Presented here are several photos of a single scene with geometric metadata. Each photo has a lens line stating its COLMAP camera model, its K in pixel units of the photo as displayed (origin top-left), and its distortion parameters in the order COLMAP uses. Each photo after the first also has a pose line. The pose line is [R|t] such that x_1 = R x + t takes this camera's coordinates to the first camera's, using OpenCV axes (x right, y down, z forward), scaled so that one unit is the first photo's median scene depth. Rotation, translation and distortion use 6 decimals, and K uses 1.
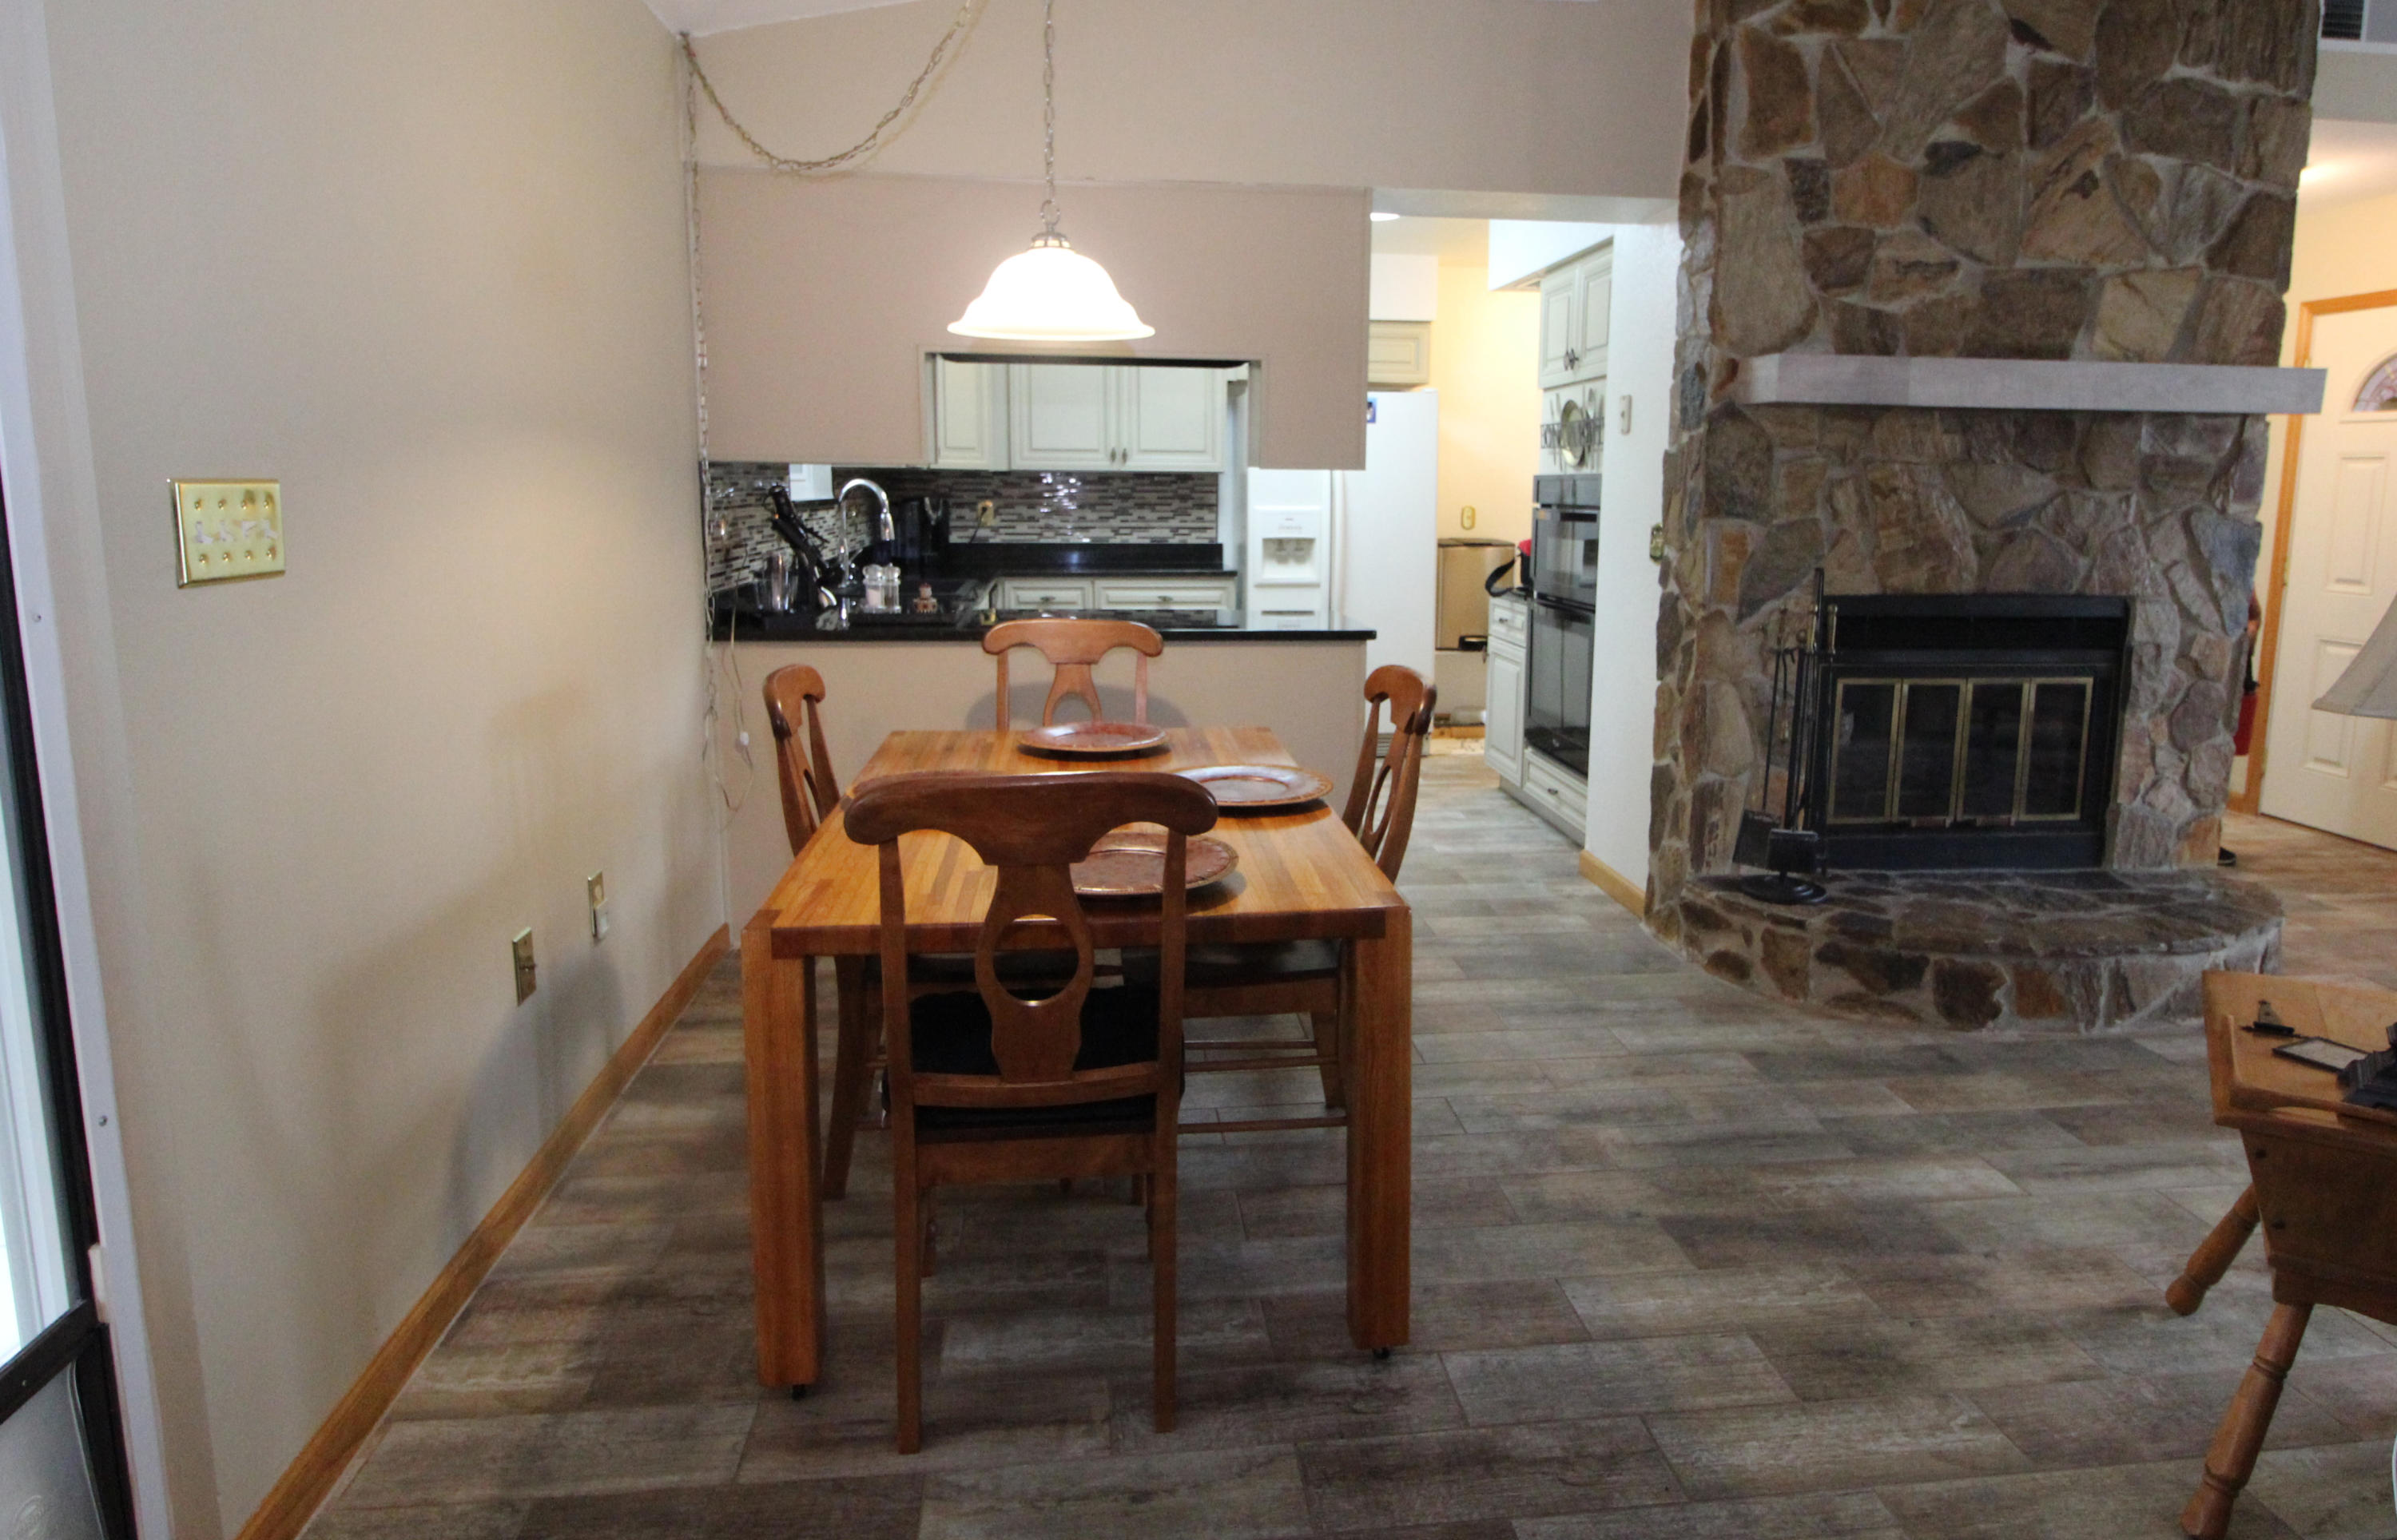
lens RADIAL K [[1382.9, 0, 1266.5], [0, 1382.9, 688.8], [0, 0, 1]] dist [0.005053, -0.010026]
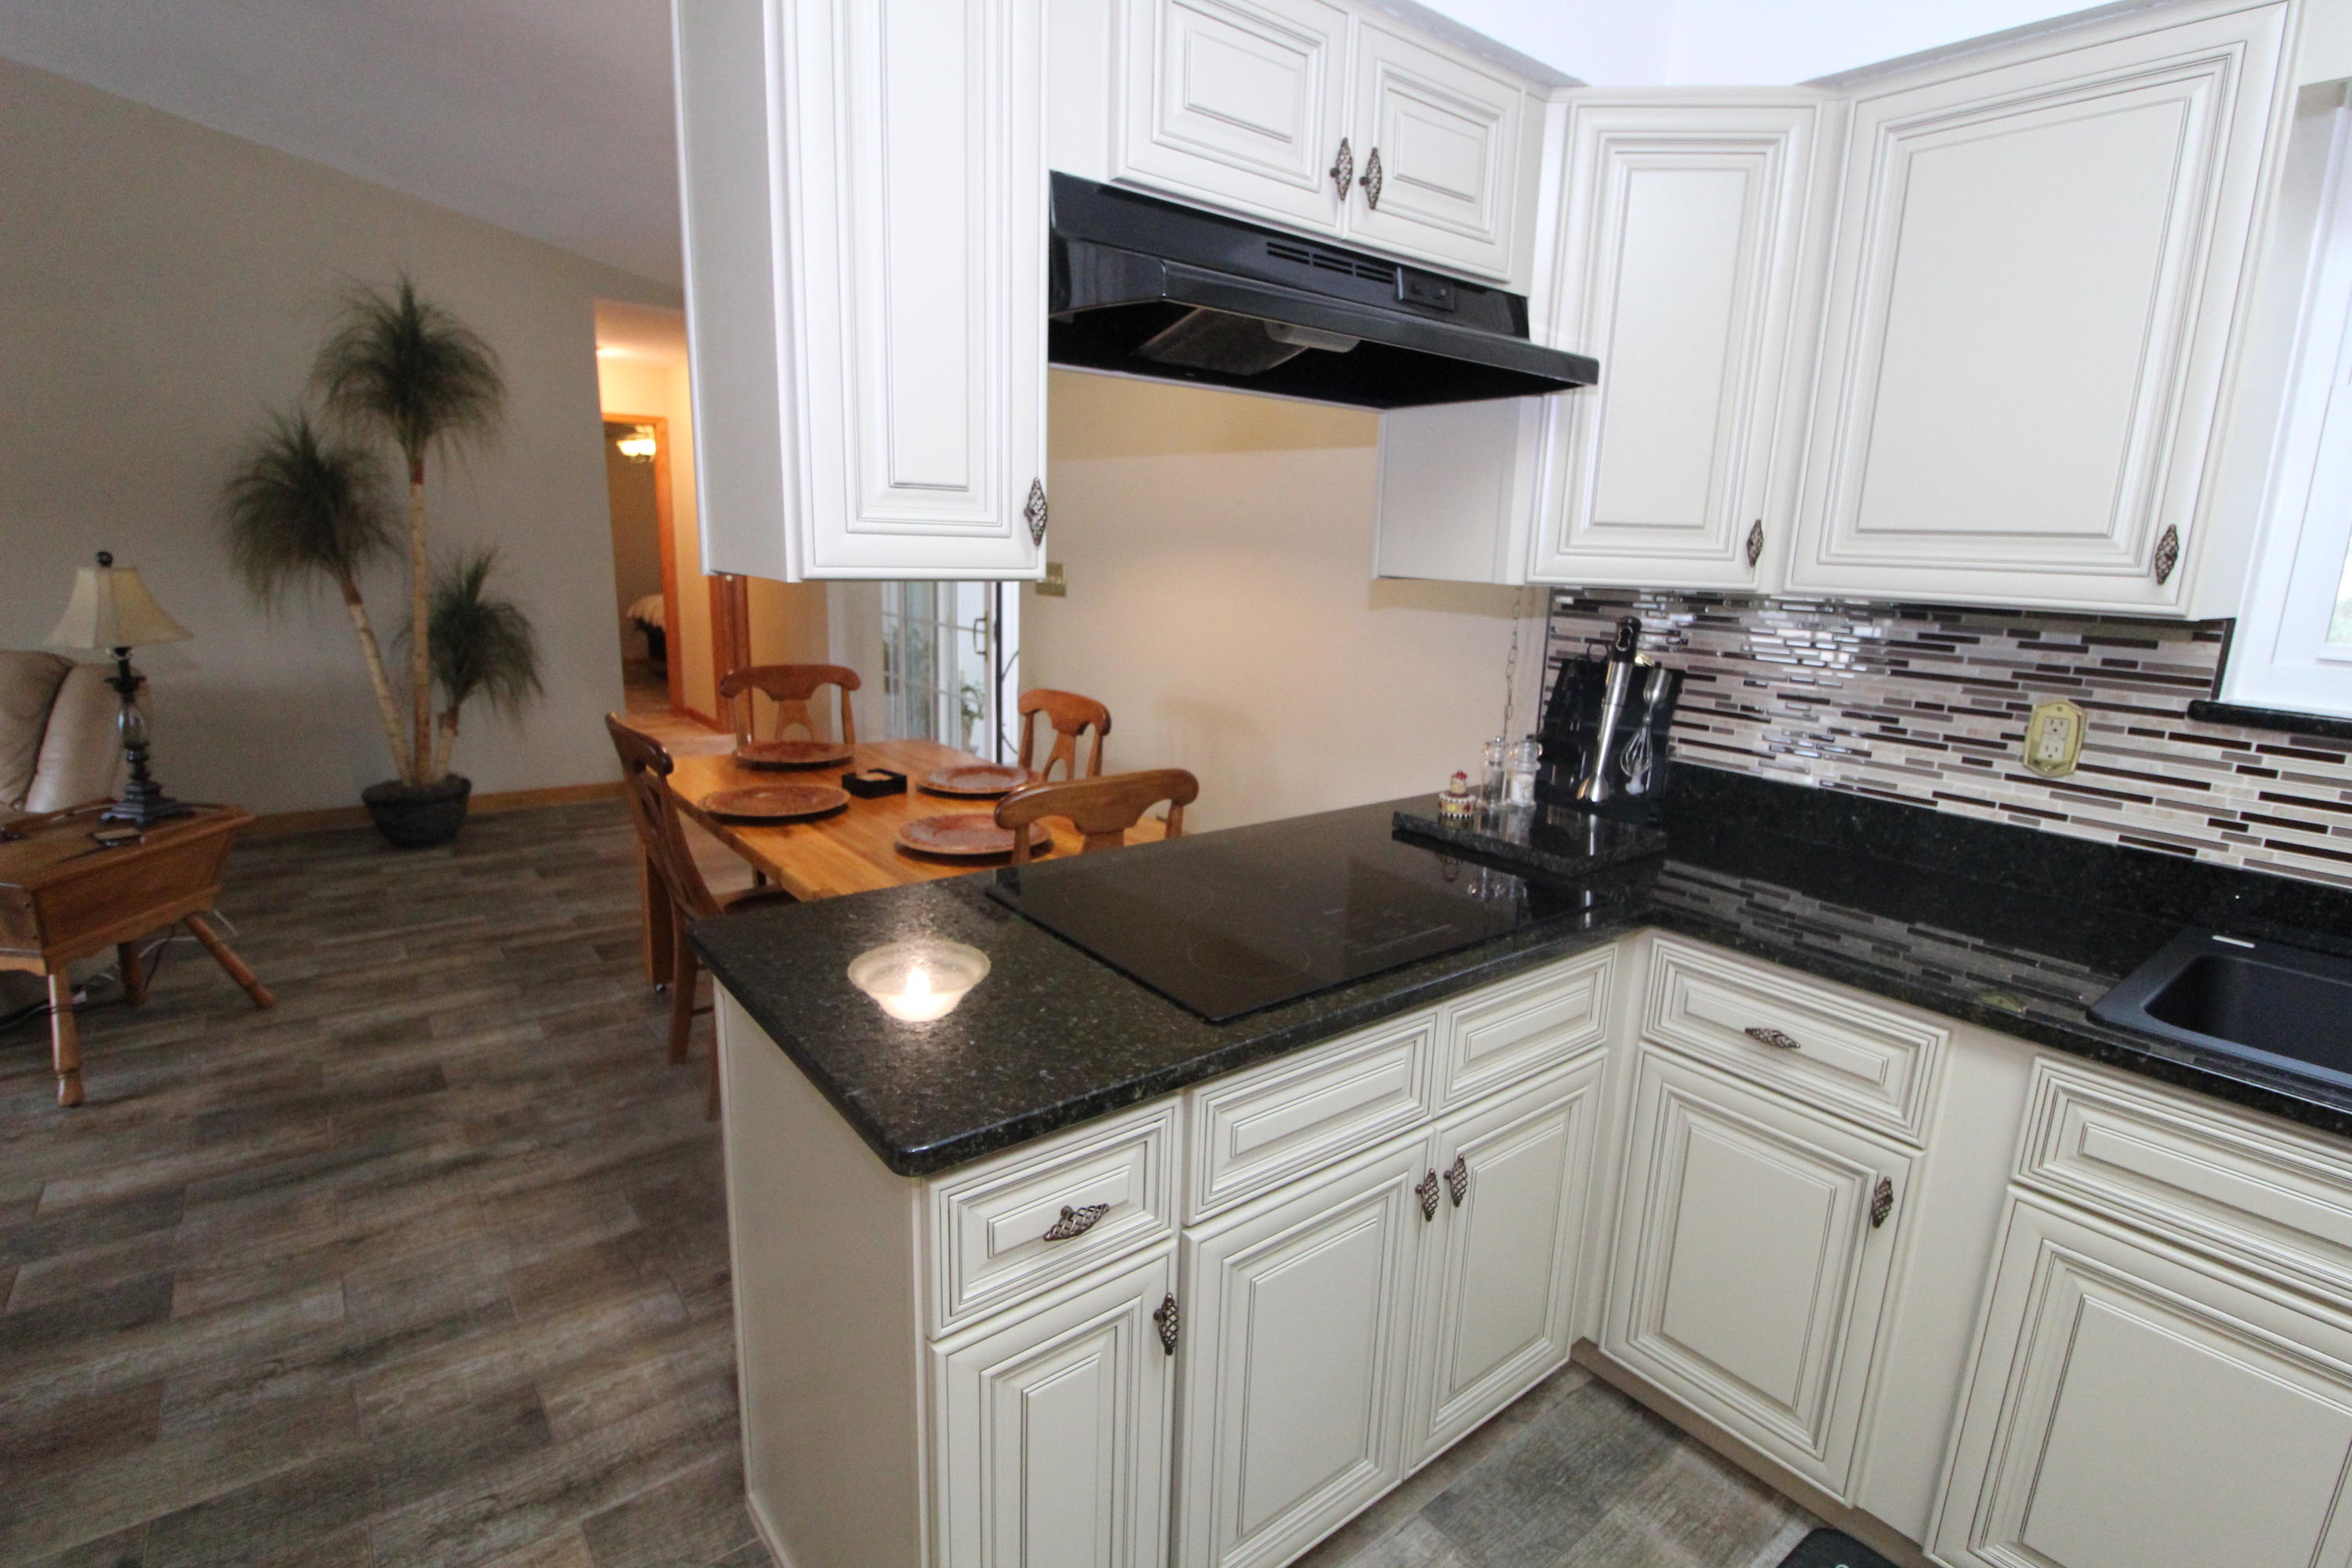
lens RADIAL K [[1104.6, 0, 1186.2], [0, 1104.6, 801.5], [0, 0, 1]] dist [-0.008548, -0.007071]
pose [[-0.856352, 0.078984, -0.510316, 0.121419], [-0.121072, 0.929978, 0.347106, -0.230749], [0.501999, 0.359030, -0.786826, 1.382725]]
